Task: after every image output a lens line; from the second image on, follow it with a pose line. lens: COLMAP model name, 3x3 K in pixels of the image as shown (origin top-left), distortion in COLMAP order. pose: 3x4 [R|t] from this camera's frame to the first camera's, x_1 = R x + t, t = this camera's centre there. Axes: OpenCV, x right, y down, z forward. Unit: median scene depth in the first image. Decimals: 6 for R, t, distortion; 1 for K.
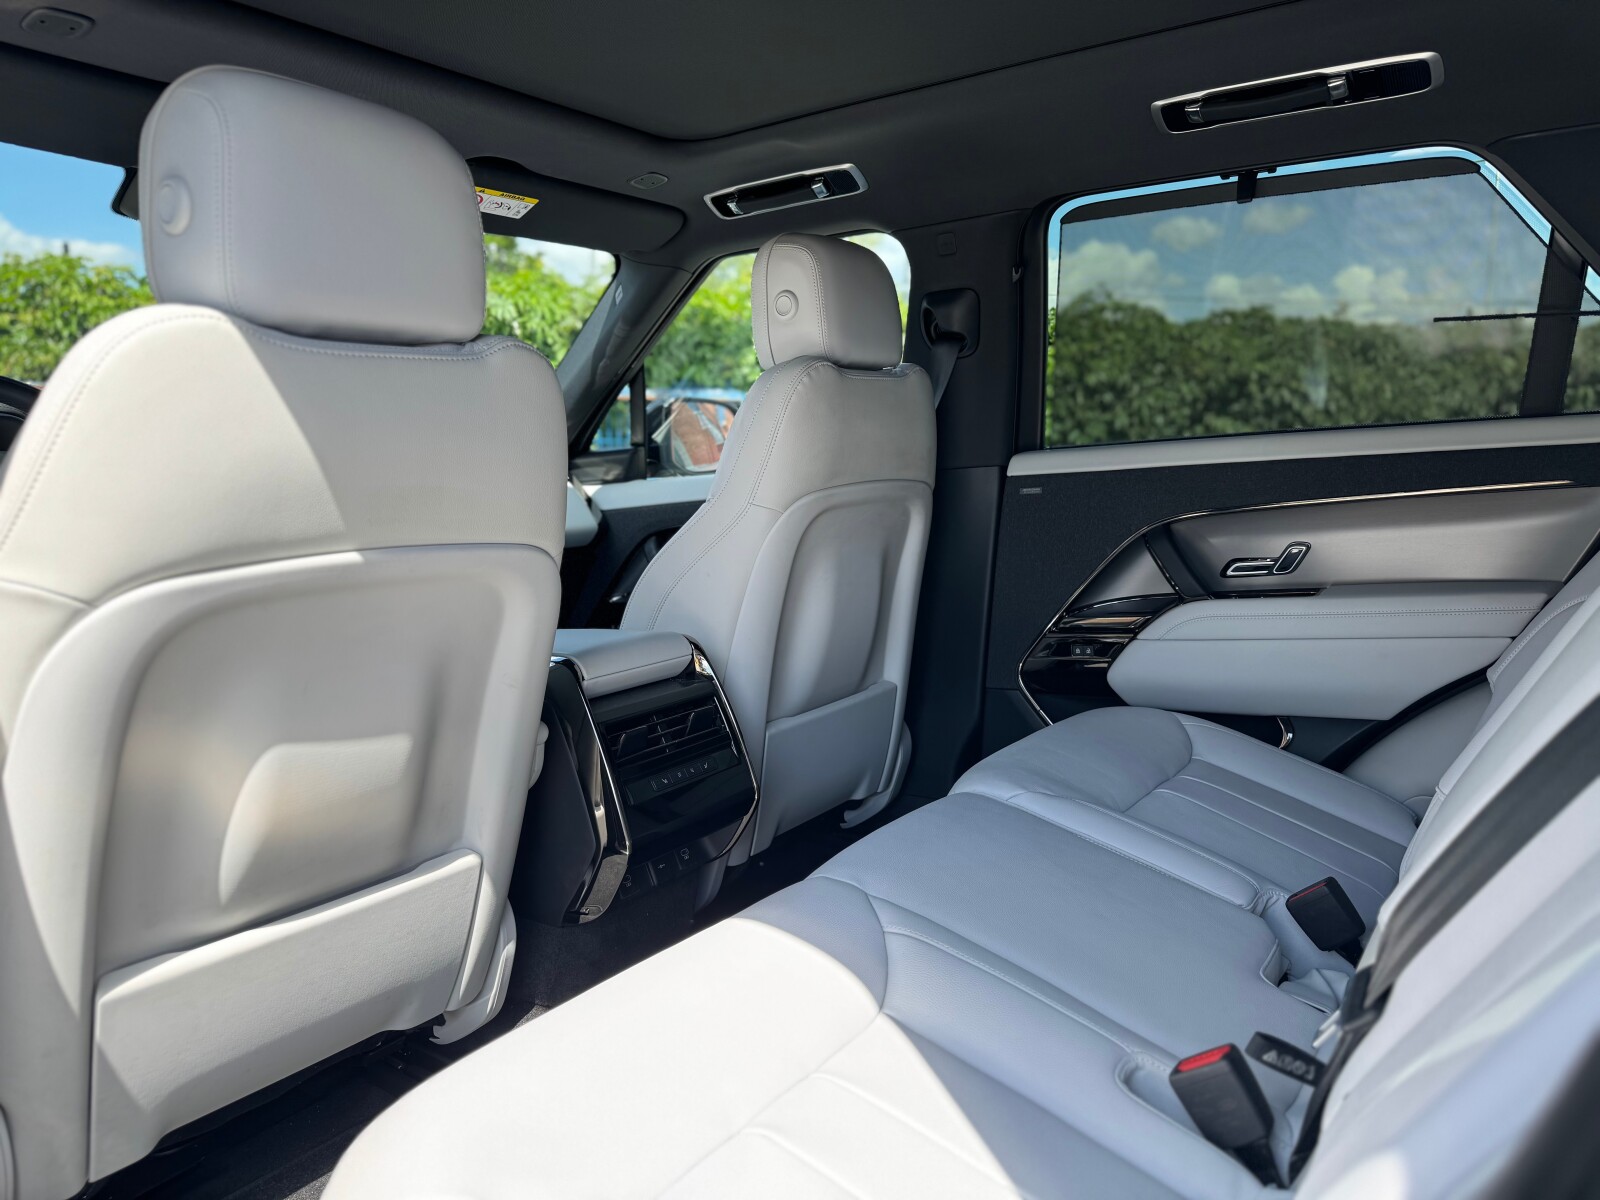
lens RADIAL K [[1113.0, 0, 787.2], [0, 1113.0, 599.8], [0, 0, 1]] dist [0.028206, -0.045991]
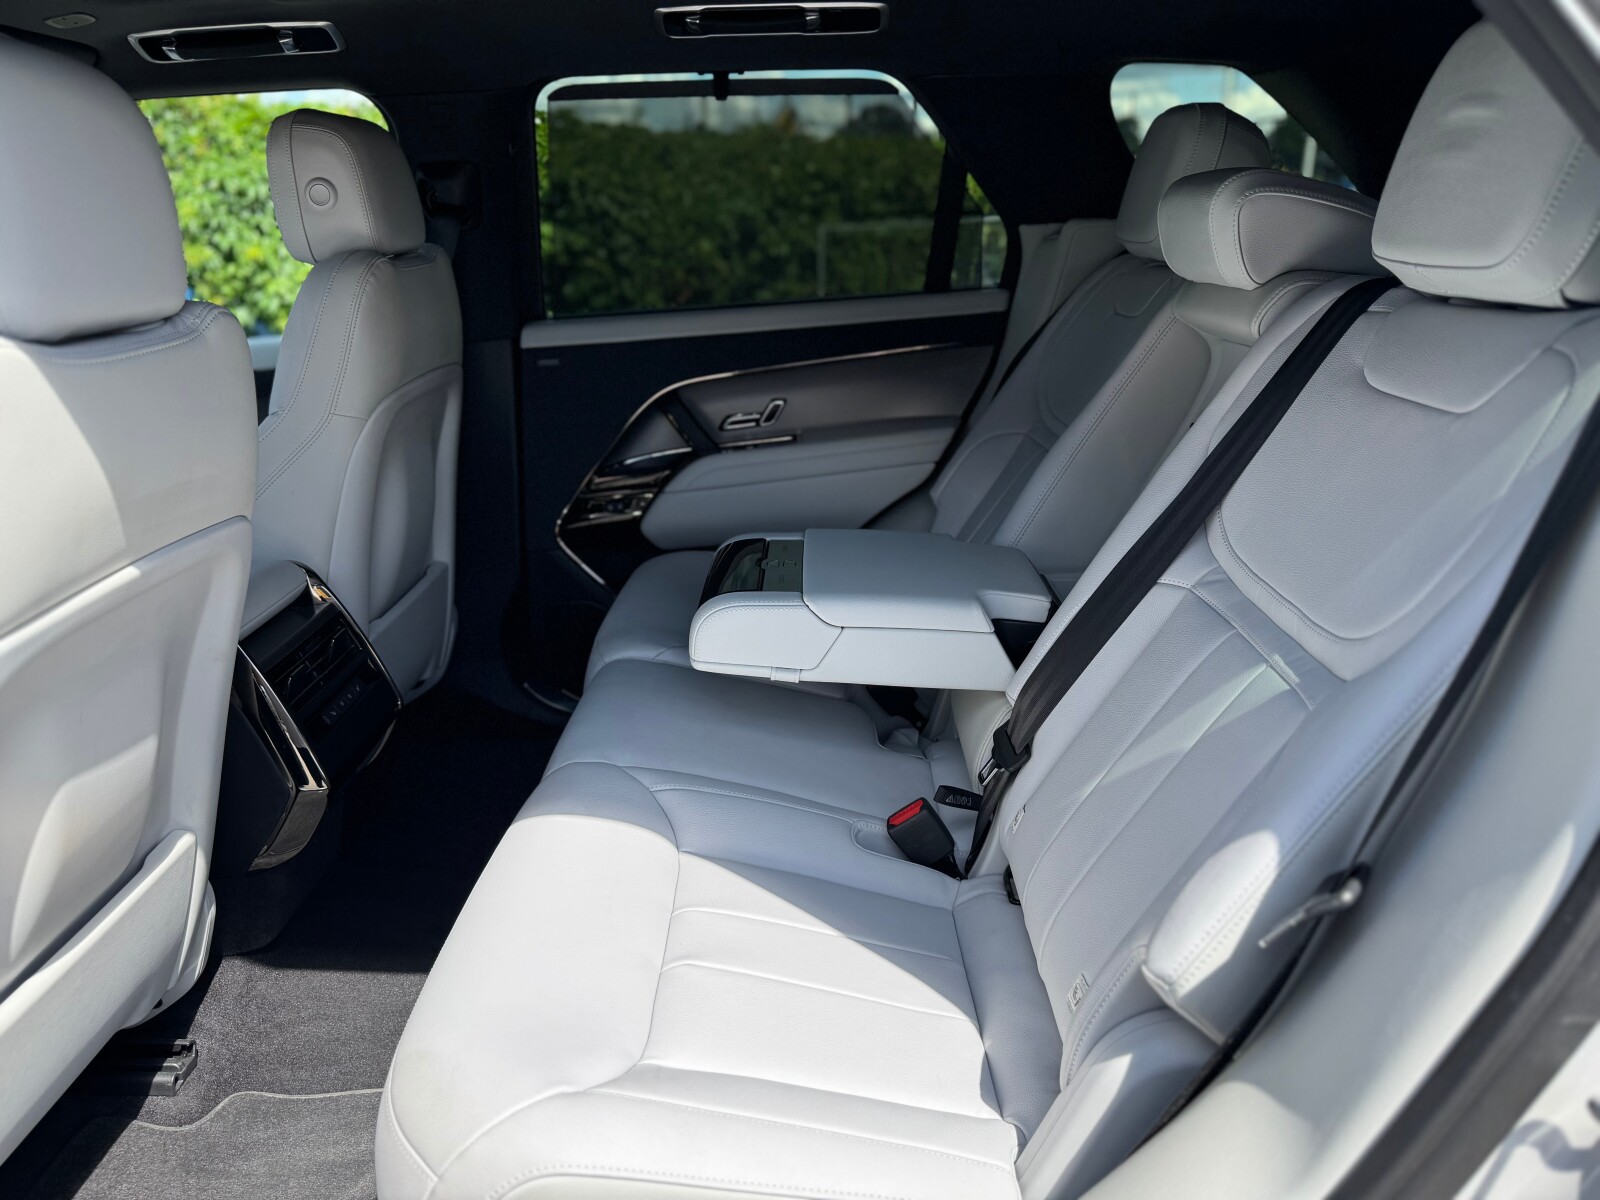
lens RADIAL K [[1113.0, 0, 807.4], [0, 1113.0, 606.1], [0, 0, 1]] dist [0.028206, -0.045991]
pose [[0.822706, -0.189178, 0.536066, -0.202041], [0.091821, 0.974842, 0.203104, -0.069176], [-0.561003, -0.117873, 0.819379, -0.036418]]
